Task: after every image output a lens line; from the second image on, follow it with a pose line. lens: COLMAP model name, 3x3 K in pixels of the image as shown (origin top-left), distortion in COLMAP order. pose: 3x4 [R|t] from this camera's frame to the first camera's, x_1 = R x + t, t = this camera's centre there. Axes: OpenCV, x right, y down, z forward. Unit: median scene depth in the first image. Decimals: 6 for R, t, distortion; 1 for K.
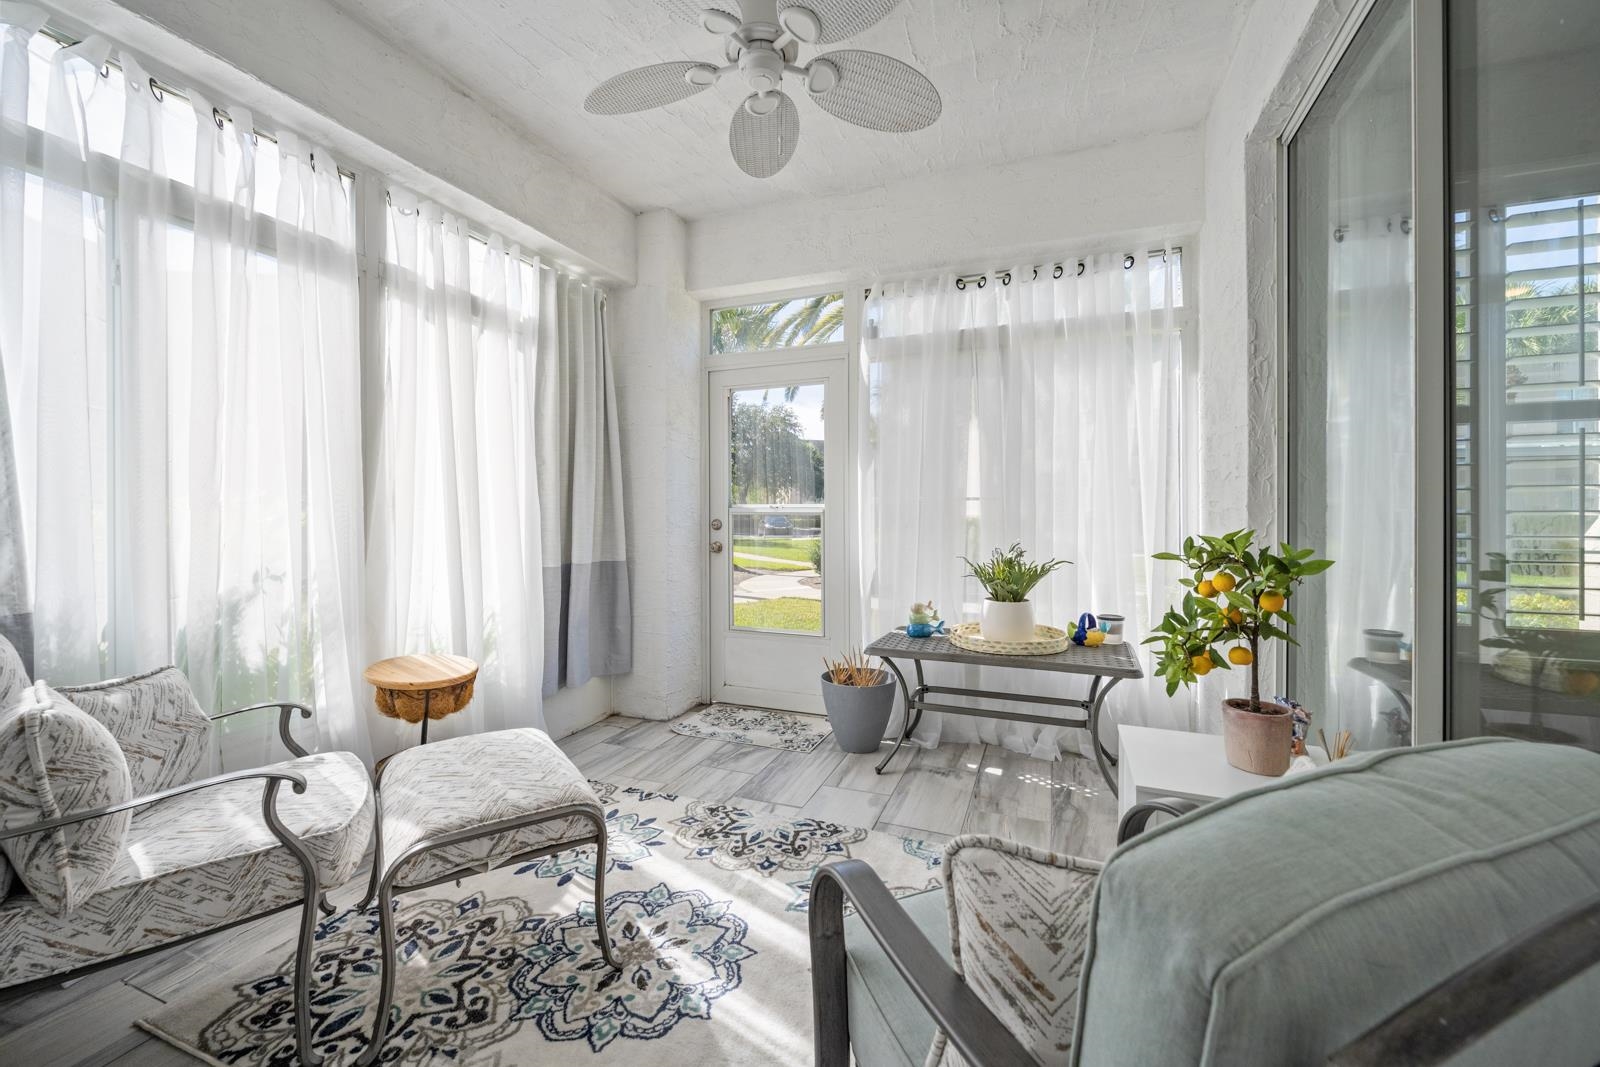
lens RADIAL K [[659.8, 0, 799.4], [0, 659.8, 521.1], [0, 0, 1]] dist [-0.002902, -0.000188]
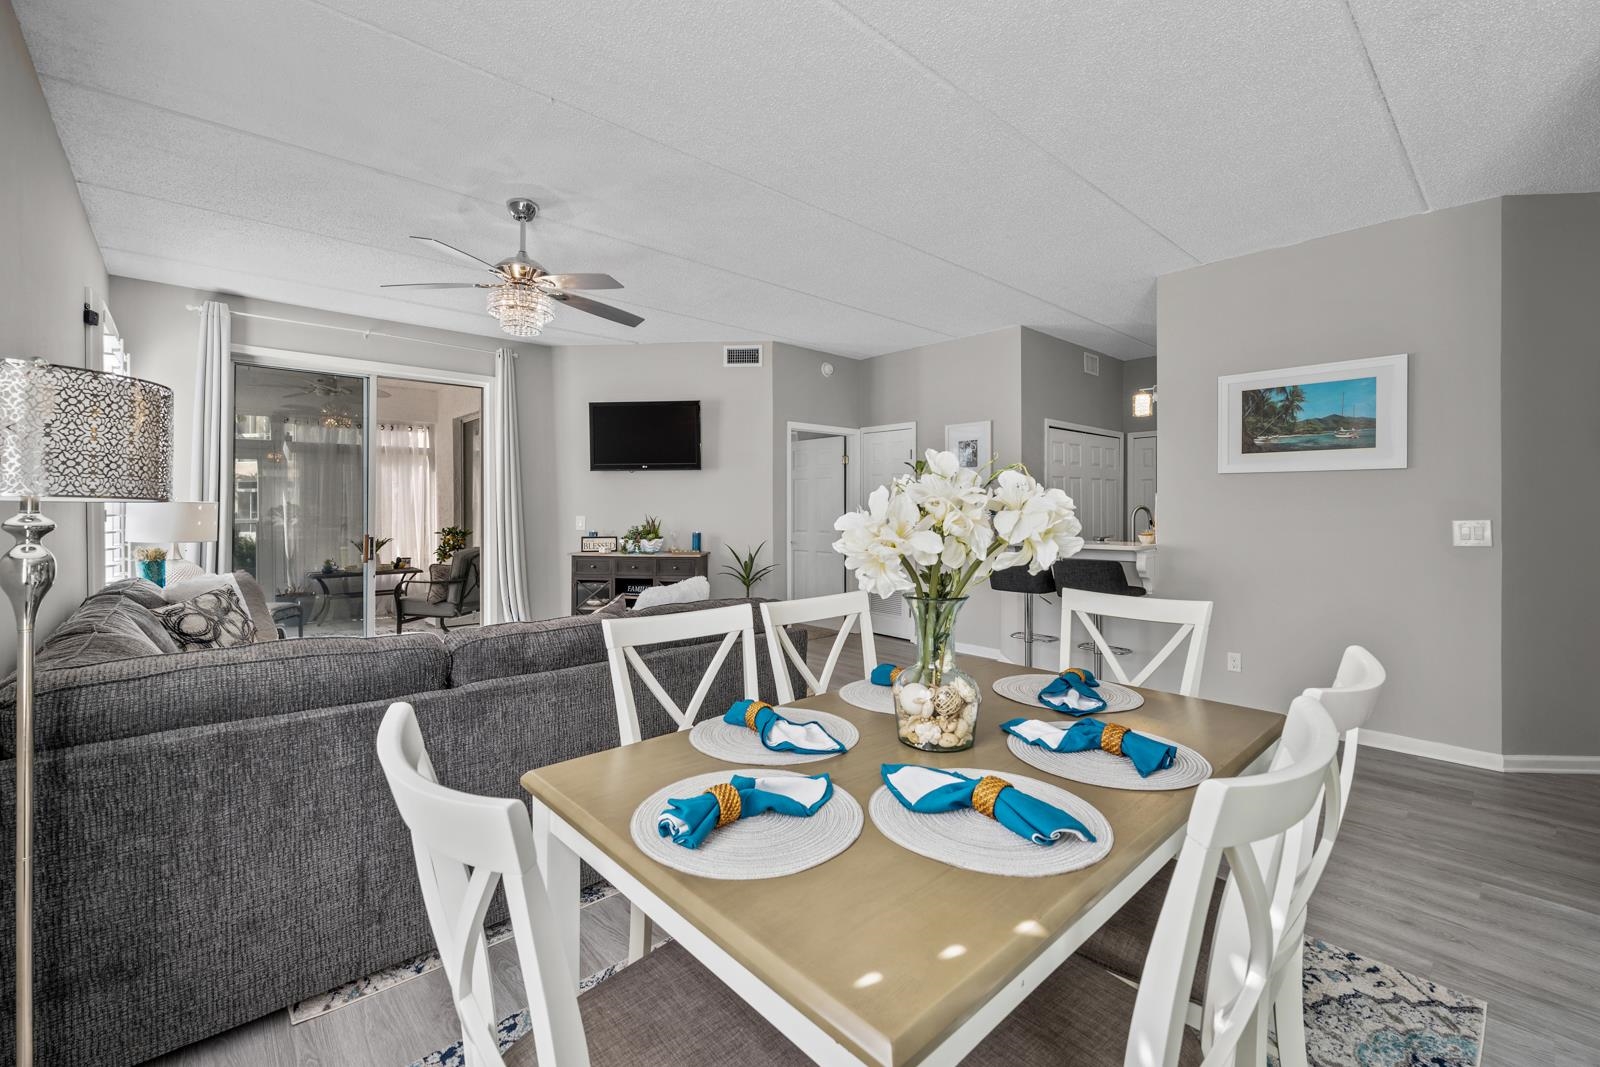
lens RADIAL K [[659.8, 0, 799.9], [0, 659.8, 518.6], [0, 0, 1]] dist [-0.002902, -0.000188]
pose [[0.437253, -0.004006, 0.899330, -1.273871], [0.005200, 0.999985, 0.001926, -0.017933], [-0.899324, 0.003834, 0.437267, -1.674401]]
